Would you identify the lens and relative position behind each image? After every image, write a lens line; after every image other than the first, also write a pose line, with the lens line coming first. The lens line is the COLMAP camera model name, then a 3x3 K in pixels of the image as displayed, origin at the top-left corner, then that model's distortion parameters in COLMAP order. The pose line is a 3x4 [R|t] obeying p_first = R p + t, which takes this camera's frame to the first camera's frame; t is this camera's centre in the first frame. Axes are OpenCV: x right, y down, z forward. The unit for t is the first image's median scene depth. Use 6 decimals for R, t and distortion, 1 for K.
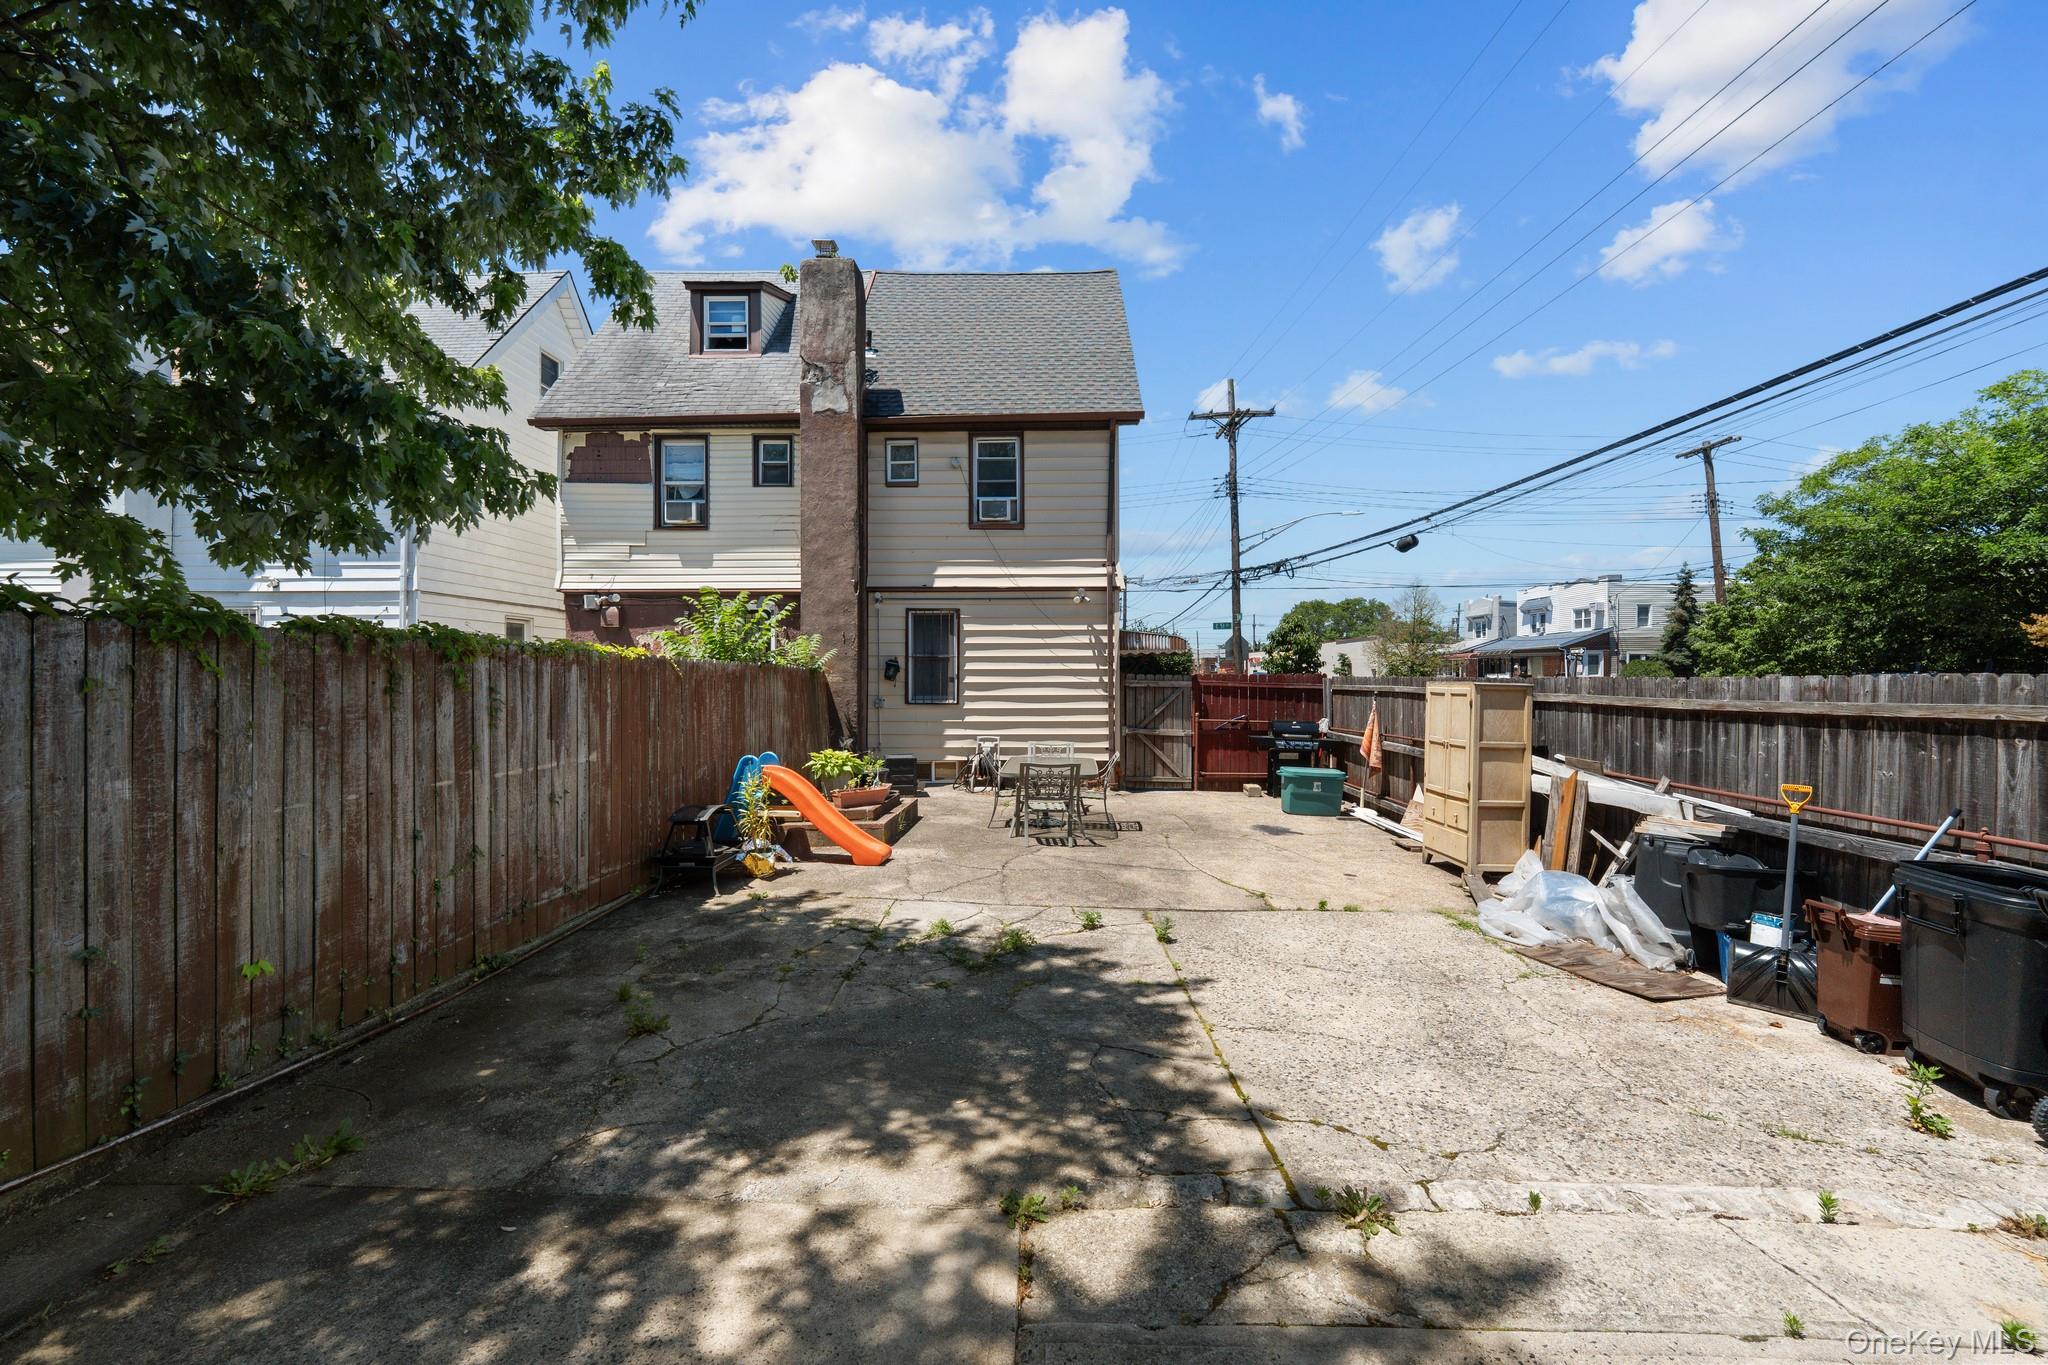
lens RADIAL K [[822.6, 0, 990.3], [0, 822.6, 679.0], [0, 0, 1]] dist [0.000215, -0.000386]
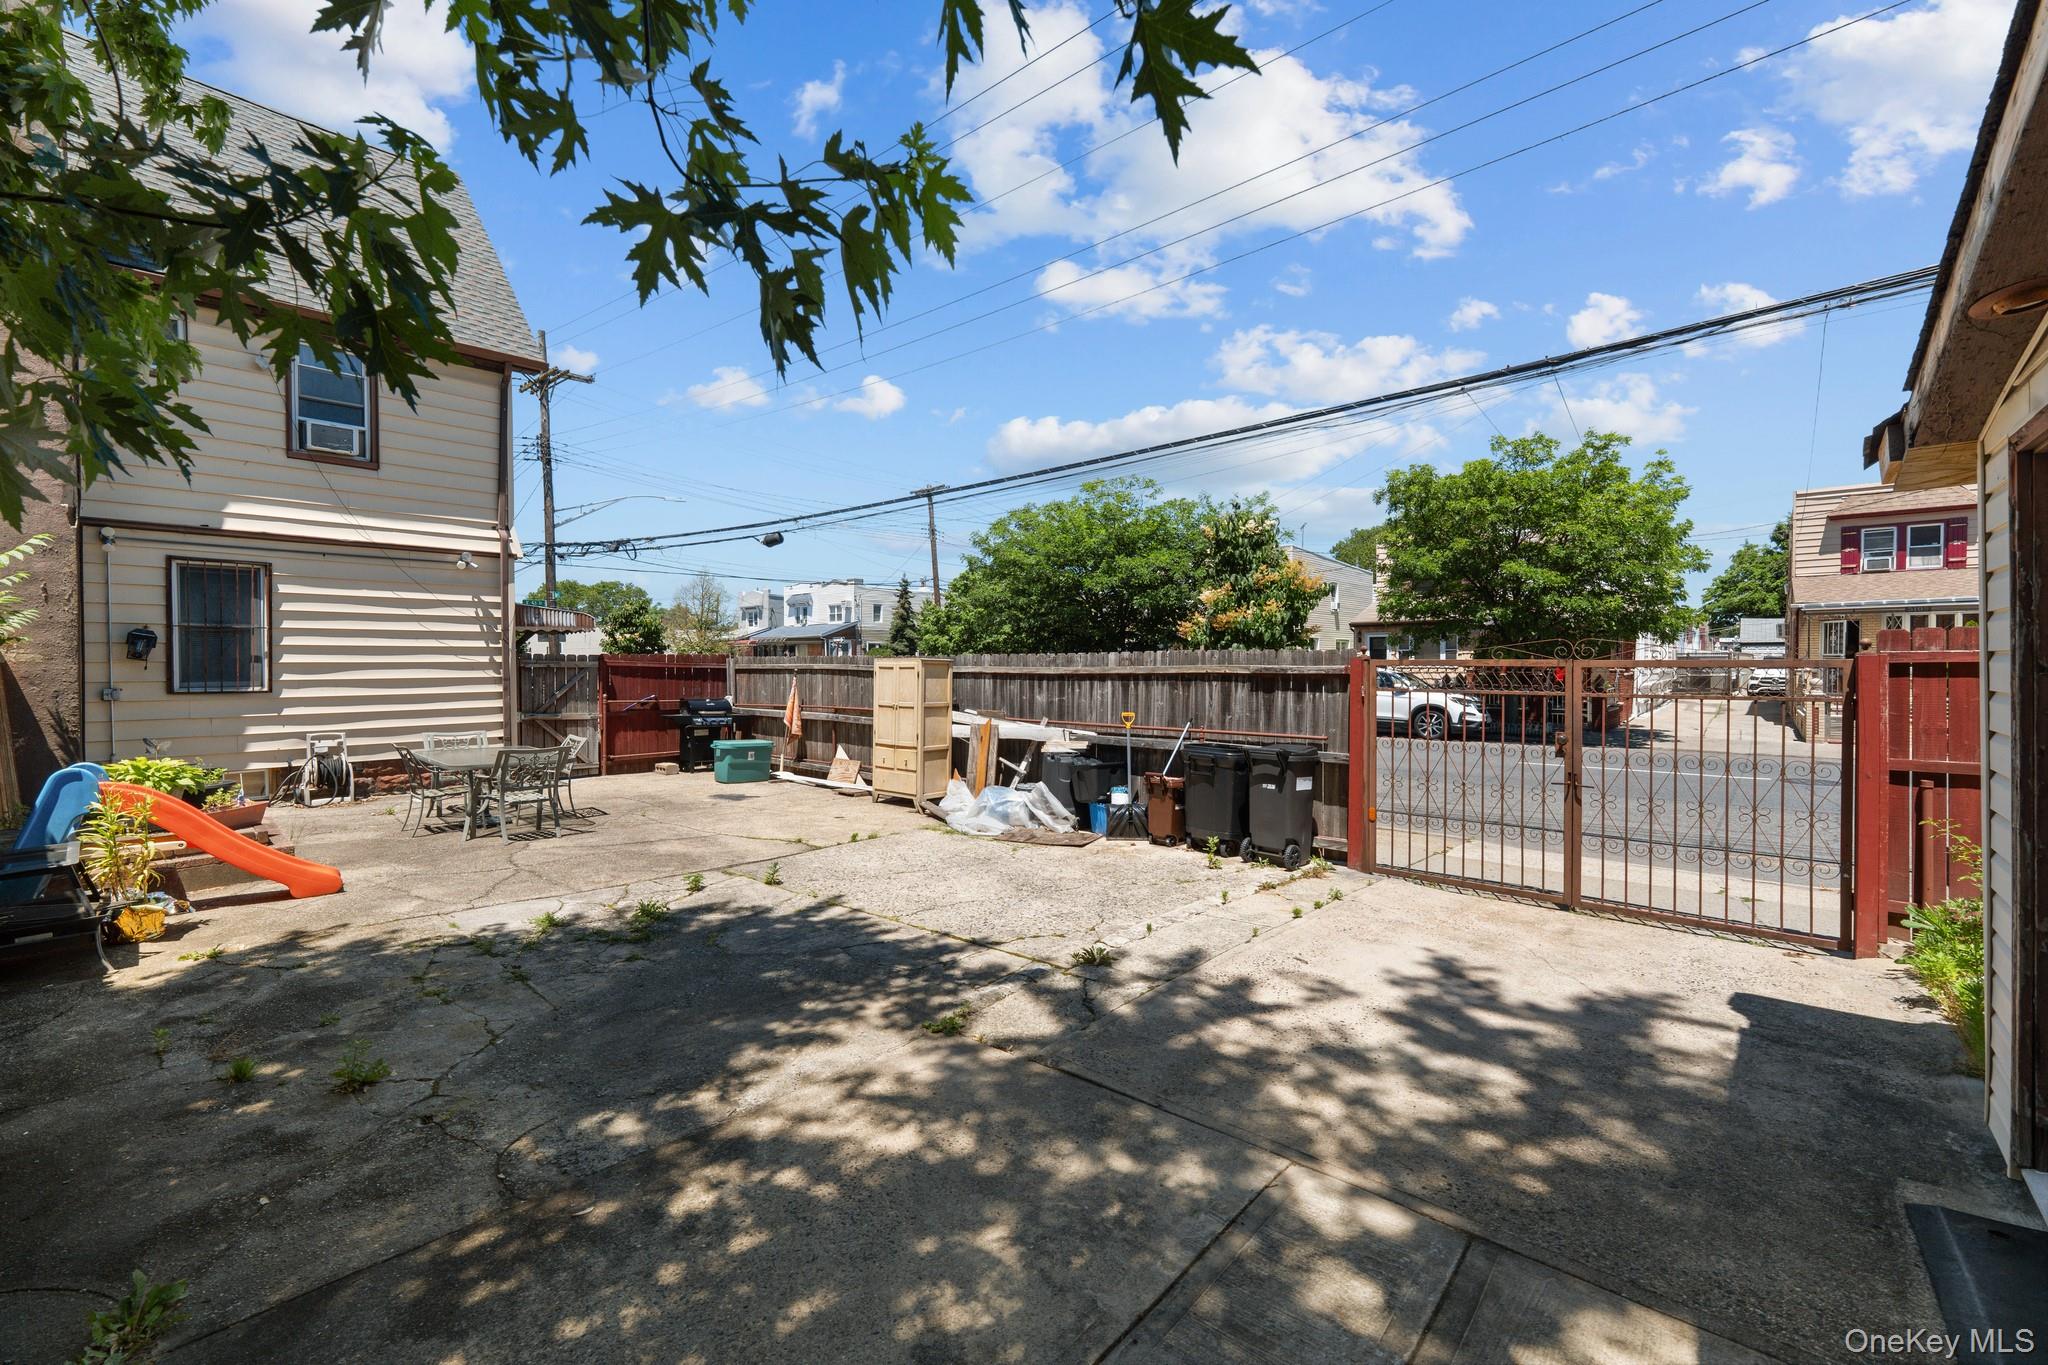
lens RADIAL K [[824.7, 0, 1028.9], [0, 824.7, 678.7], [0, 0, 1]] dist [-0.000392, -0.000270]
pose [[0.650421, -0.016004, 0.759405, -0.161807], [0.002808, 0.999822, 0.018666, 0.006749], [-0.759569, -0.010009, 0.650350, 0.000578]]
